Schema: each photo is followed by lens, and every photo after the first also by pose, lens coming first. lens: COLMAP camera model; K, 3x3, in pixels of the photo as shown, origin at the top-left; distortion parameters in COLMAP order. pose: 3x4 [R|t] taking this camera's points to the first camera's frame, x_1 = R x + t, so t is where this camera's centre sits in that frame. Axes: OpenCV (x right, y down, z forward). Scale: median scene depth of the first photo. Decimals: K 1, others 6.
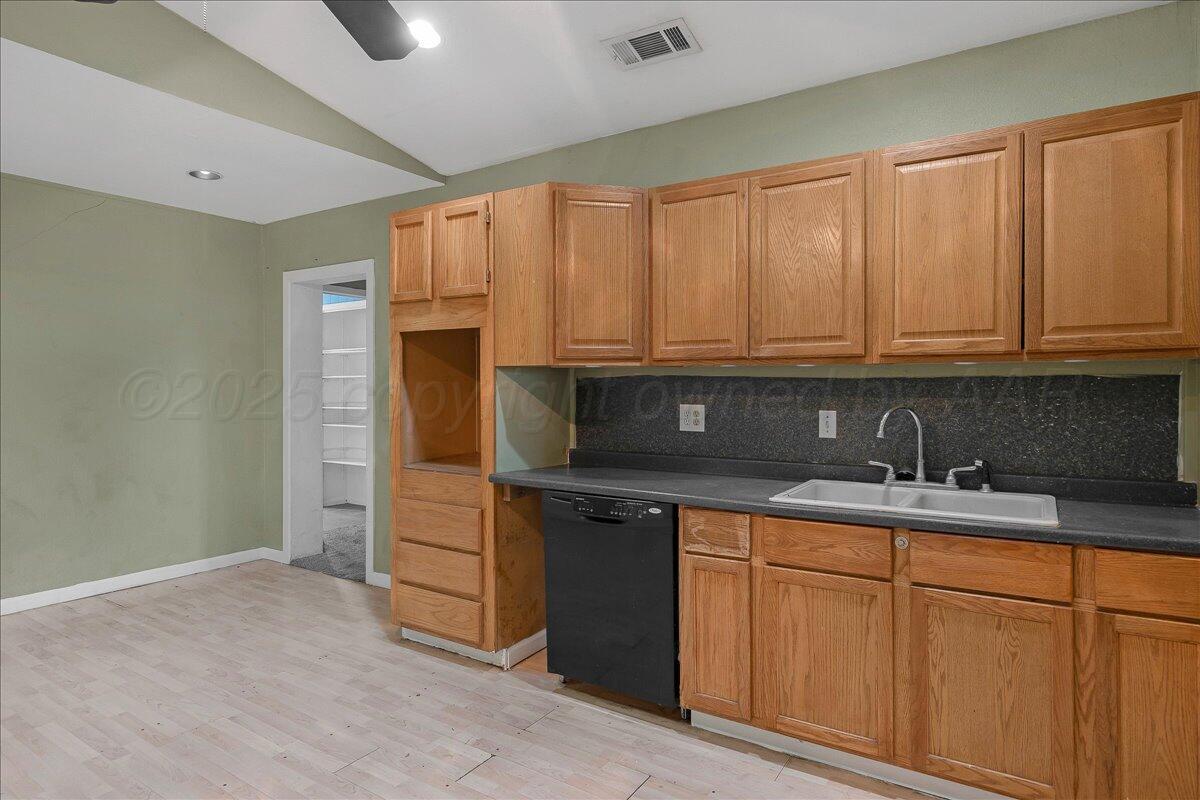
lens RADIAL K [[672.4, 0, 596.9], [0, 672.4, 396.5], [0, 0, 1]] dist [-0.000093, 0.000326]
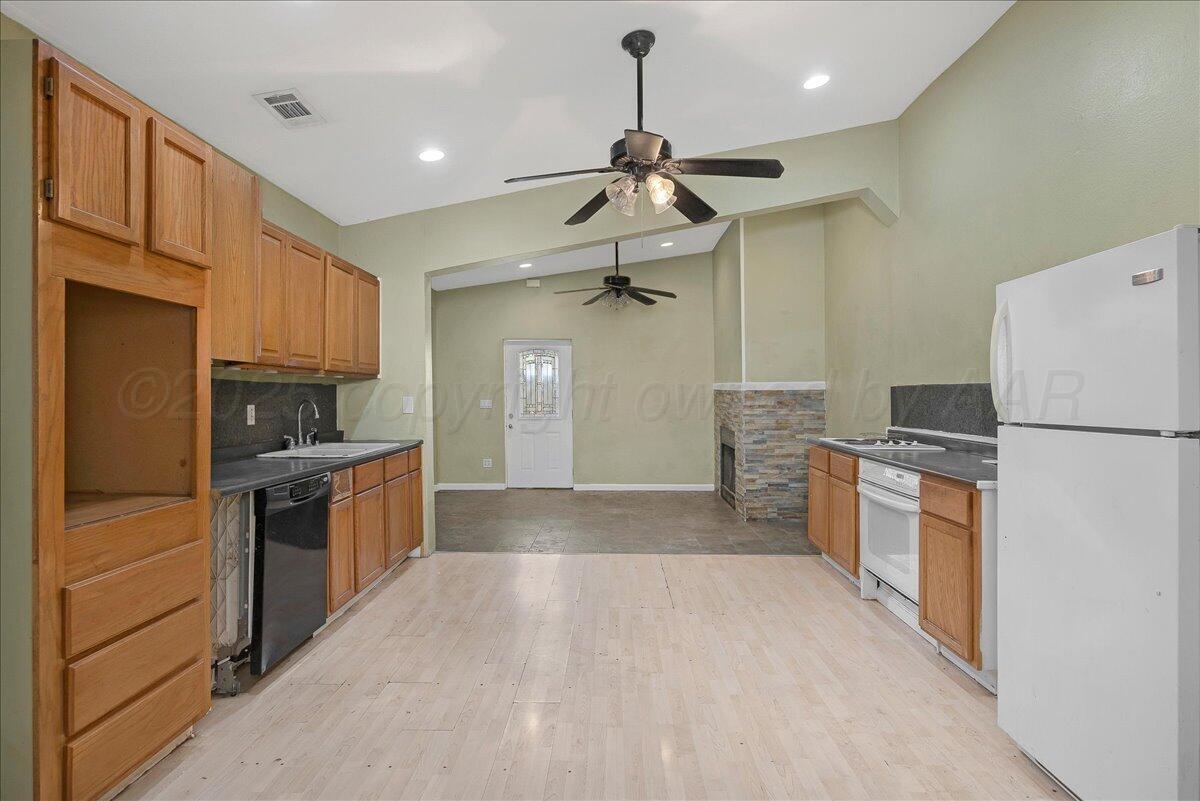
lens RADIAL K [[672.4, 0, 596.9], [0, 672.4, 397.0], [0, 0, 1]] dist [-0.000093, 0.000326]
pose [[-0.540077, -0.003495, 0.841608, -1.301421], [0.009108, 0.999909, 0.009997, -0.002714], [-0.841566, 0.013065, -0.539996, 1.241369]]
